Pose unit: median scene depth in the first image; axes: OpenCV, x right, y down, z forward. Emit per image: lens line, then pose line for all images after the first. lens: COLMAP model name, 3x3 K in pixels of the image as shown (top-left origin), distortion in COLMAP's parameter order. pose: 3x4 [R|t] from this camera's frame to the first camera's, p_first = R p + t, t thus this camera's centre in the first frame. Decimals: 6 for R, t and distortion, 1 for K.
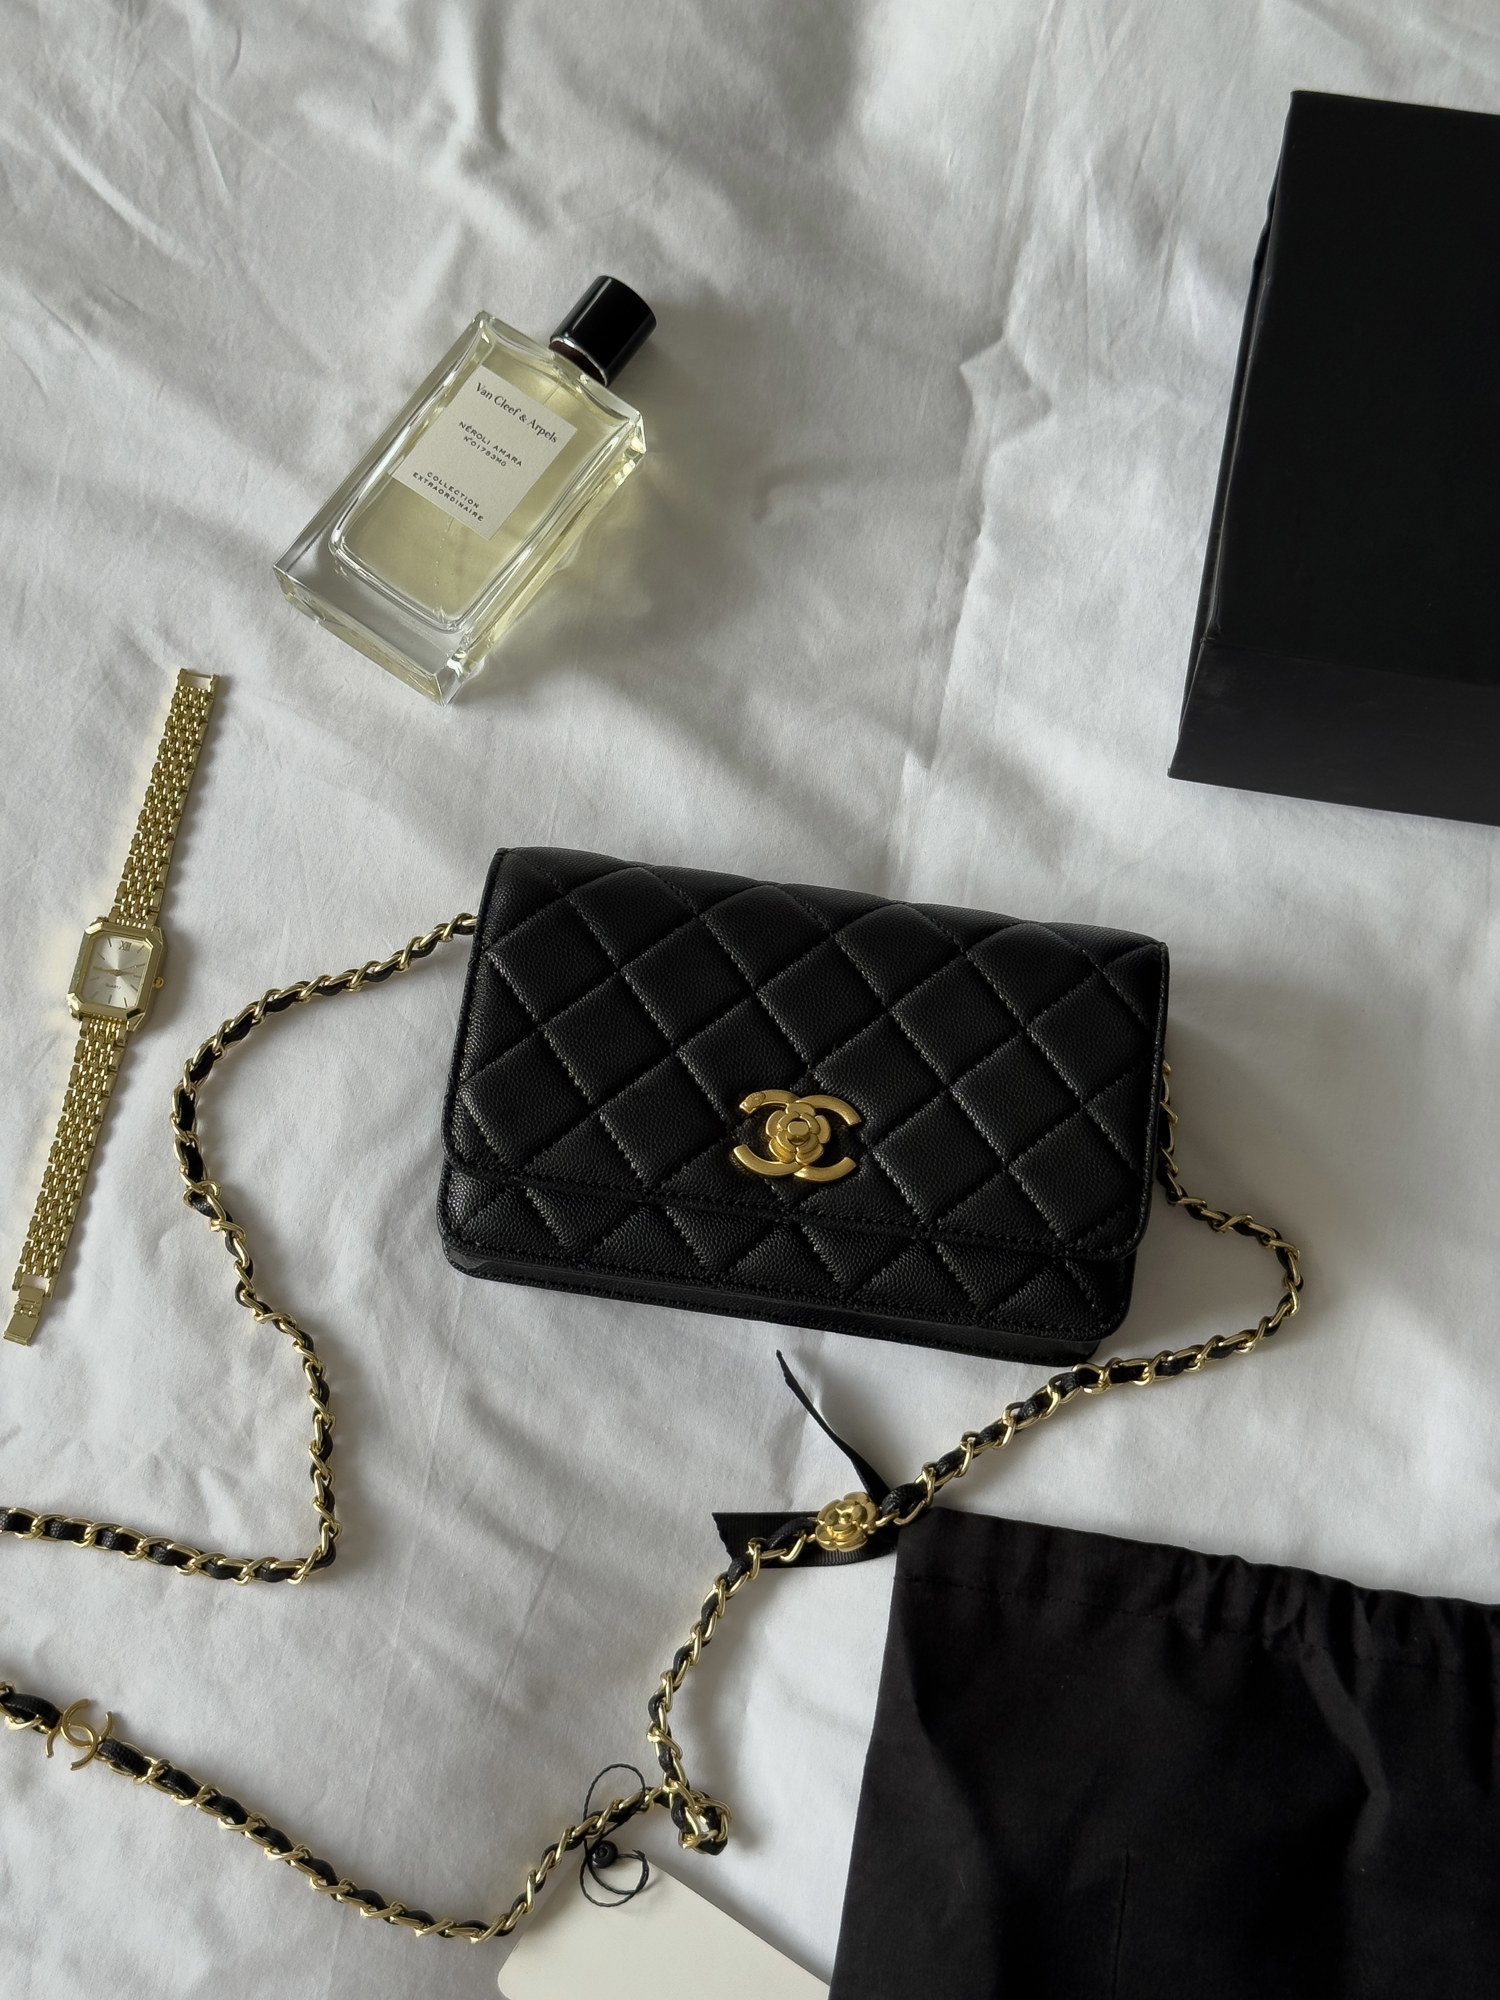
lens RADIAL K [[2928.5, 0, 750.0], [0, 2928.5, 1000.0], [0, 0, 1]] dist [0.160978, 0.041215]
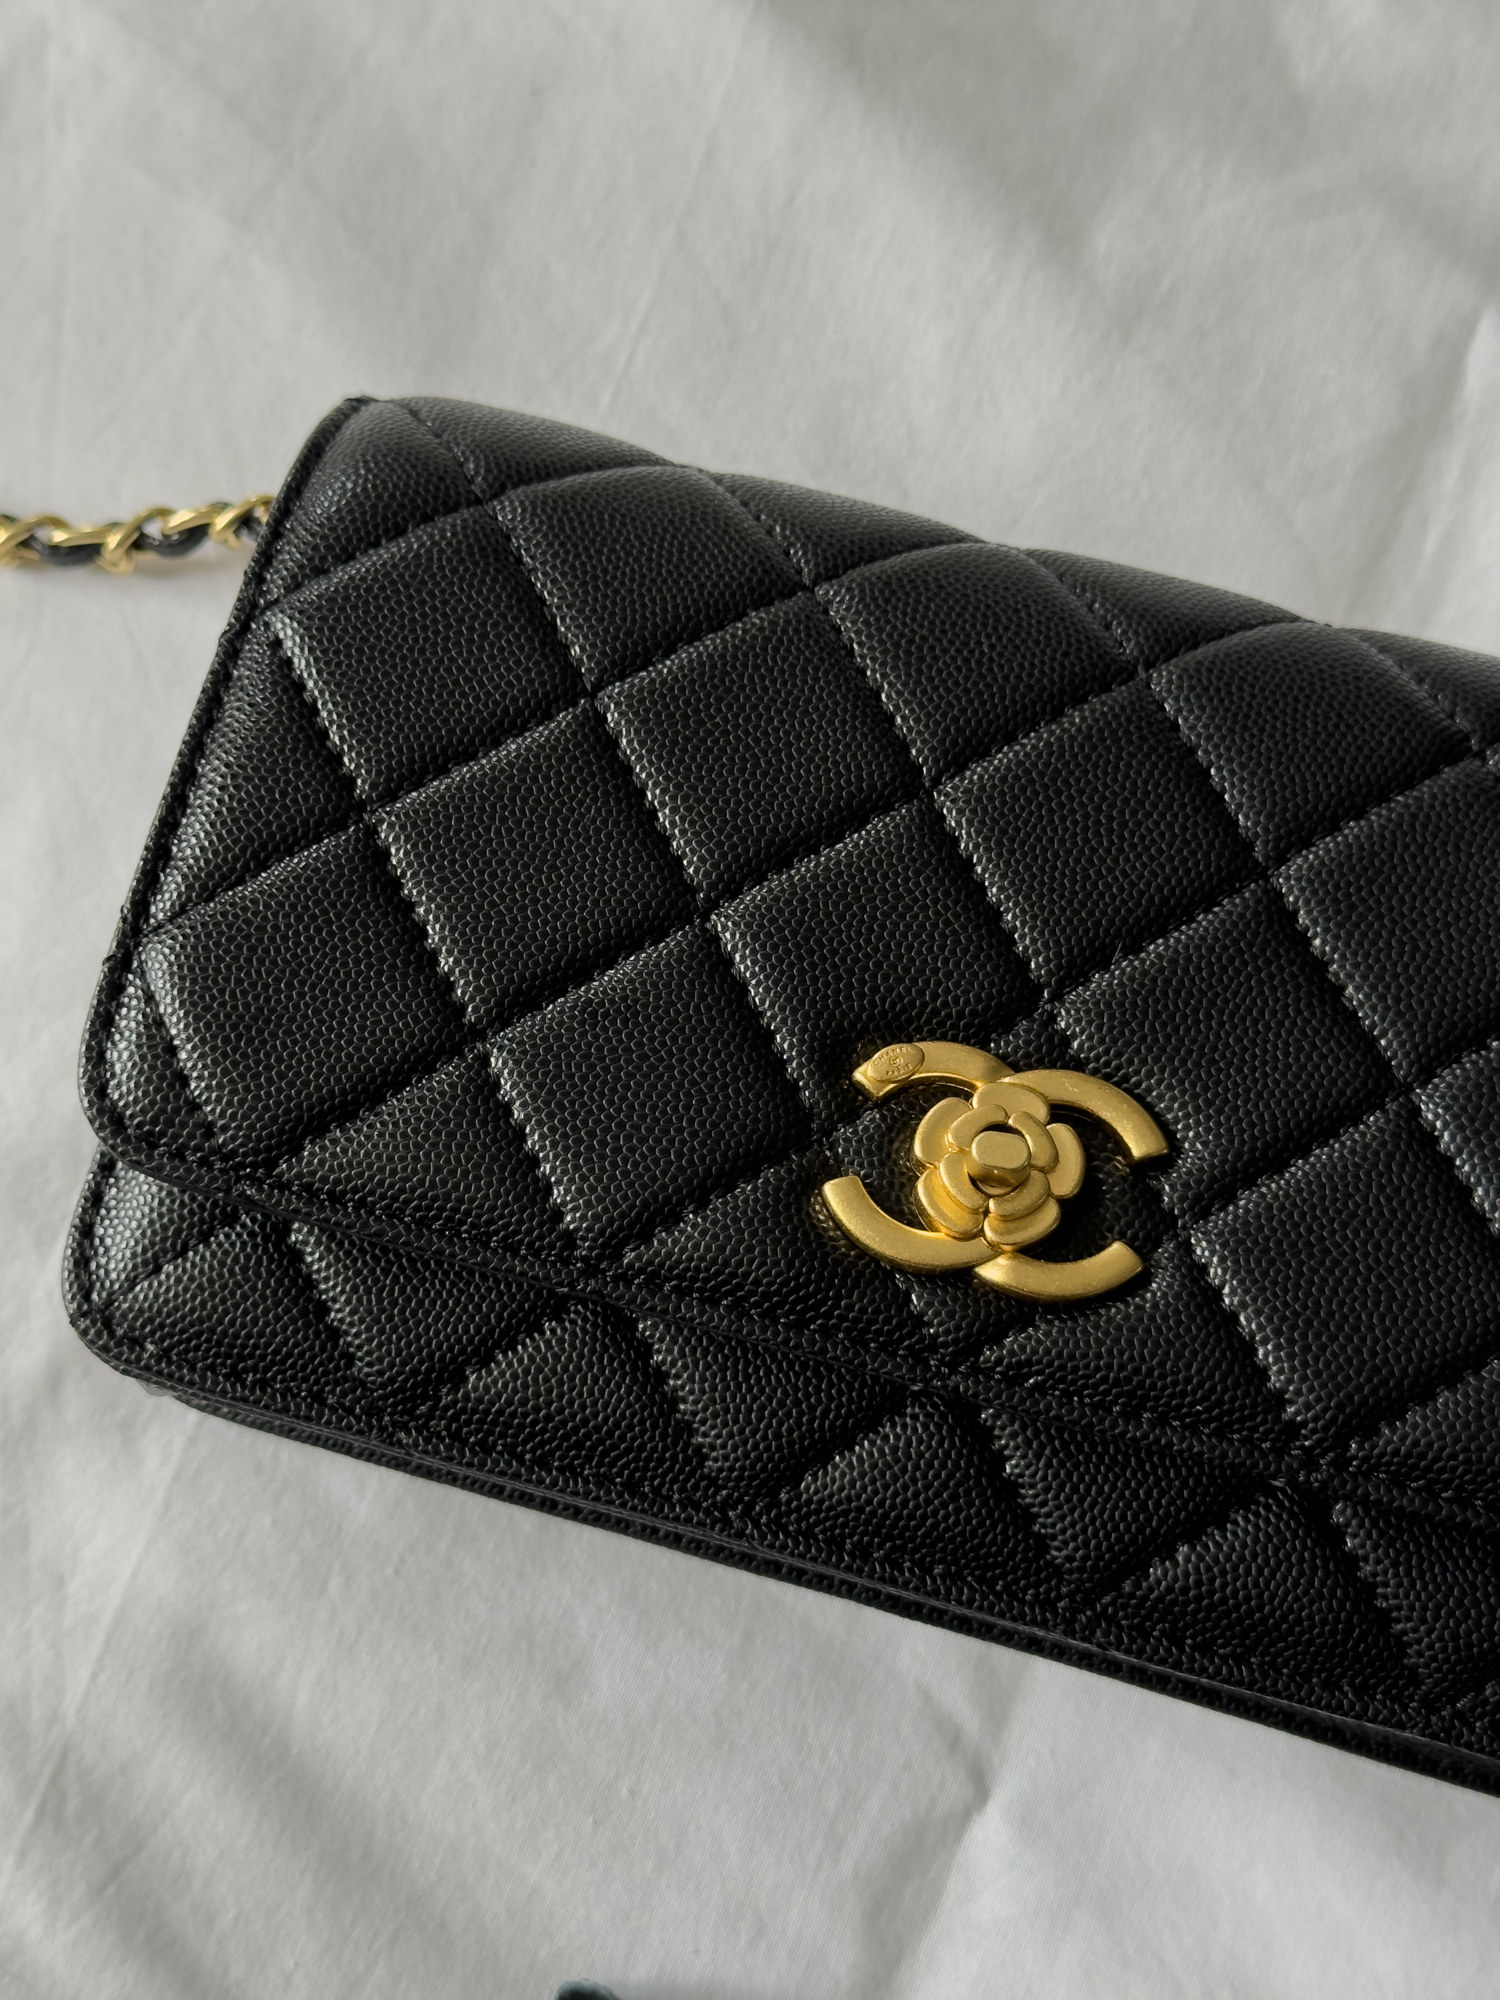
lens RADIAL K [[3015.6, 0, 748.3], [0, 3015.6, 987.9], [0, 0, 1]] dist [0.140127, -0.071114]
pose [[0.990524, 0.115839, -0.073783, 0.010521], [-0.115495, 0.993268, 0.008925, 0.023061], [0.074320, -0.000318, 0.997234, 0.604399]]
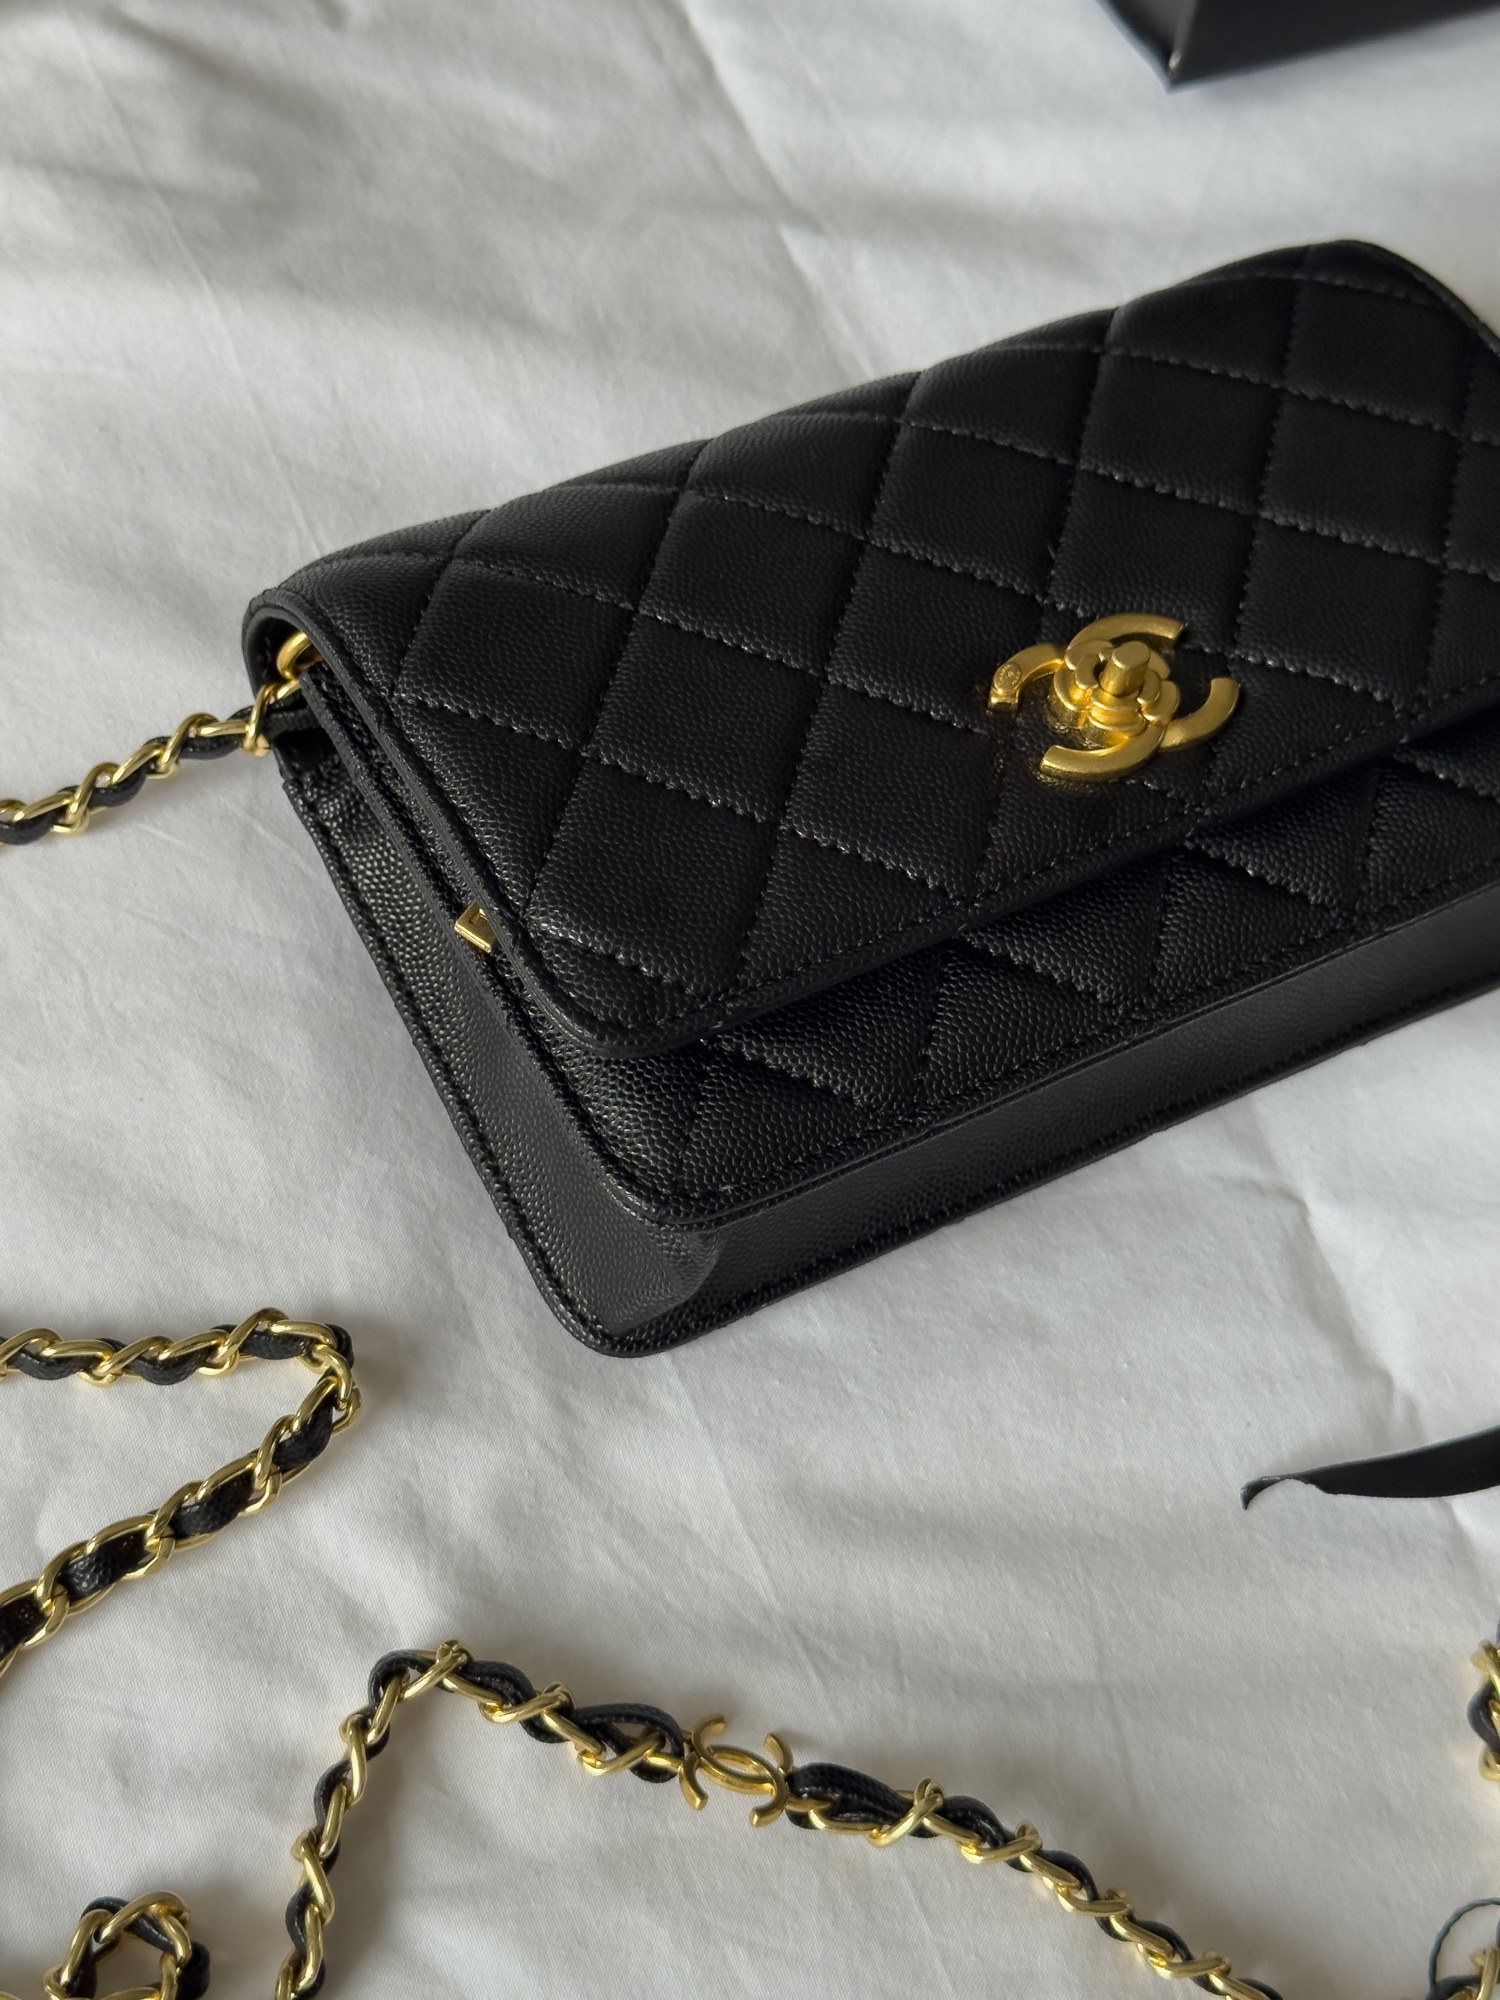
lens RADIAL K [[2993.8, 0, 815.7], [0, 2993.8, 885.6], [0, 0, 1]] dist [0.259090, -0.867295]
pose [[0.780135, -0.448935, 0.435715, -0.270391], [0.541237, 0.833624, -0.110153, 0.103995], [-0.313771, 0.321759, 0.893319, 0.550290]]
